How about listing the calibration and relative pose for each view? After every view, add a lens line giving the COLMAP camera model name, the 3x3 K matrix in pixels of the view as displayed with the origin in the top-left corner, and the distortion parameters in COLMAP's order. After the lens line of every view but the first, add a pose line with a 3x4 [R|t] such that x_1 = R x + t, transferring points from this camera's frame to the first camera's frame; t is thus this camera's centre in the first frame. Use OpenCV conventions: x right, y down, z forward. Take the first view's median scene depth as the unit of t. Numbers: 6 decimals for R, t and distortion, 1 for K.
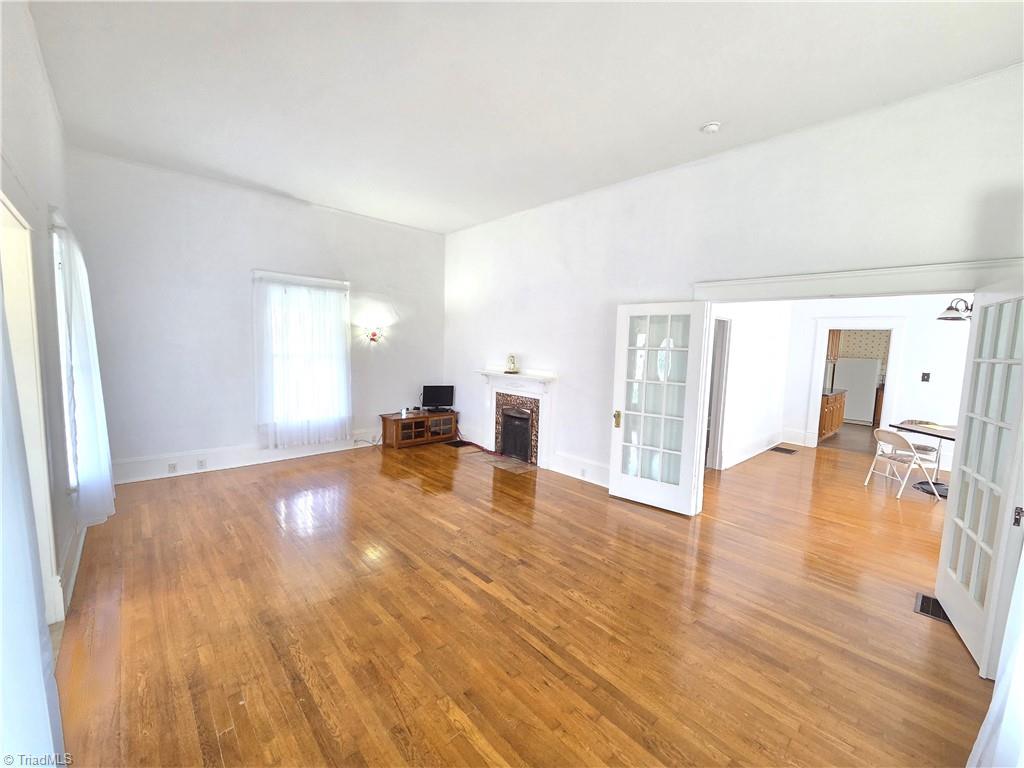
lens RADIAL K [[419.8, 0, 512.8], [0, 419.8, 384.2], [0, 0, 1]] dist [0.000204, 0.000690]
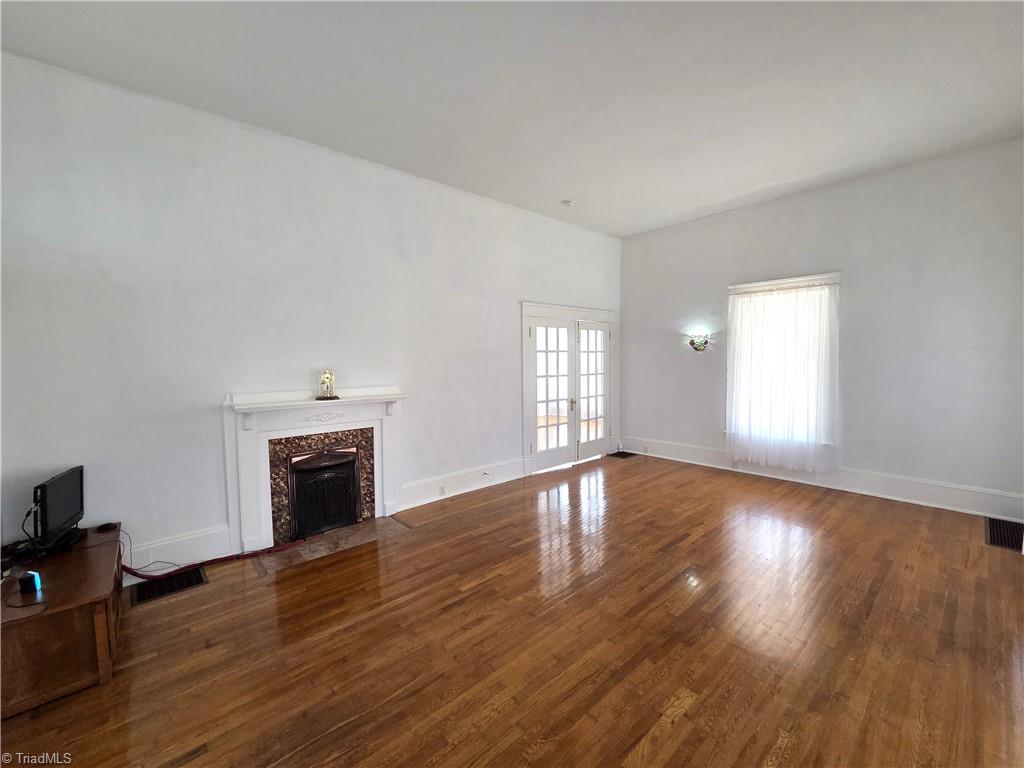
lens RADIAL K [[419.8, 0, 514.1], [0, 419.8, 382.0], [0, 0, 1]] dist [0.000204, 0.000690]
pose [[0.015721, -0.097492, 0.995112, -0.702556], [0.108028, 0.989575, 0.095242, -0.090902], [-0.994024, 0.106002, 0.026089, 0.786761]]
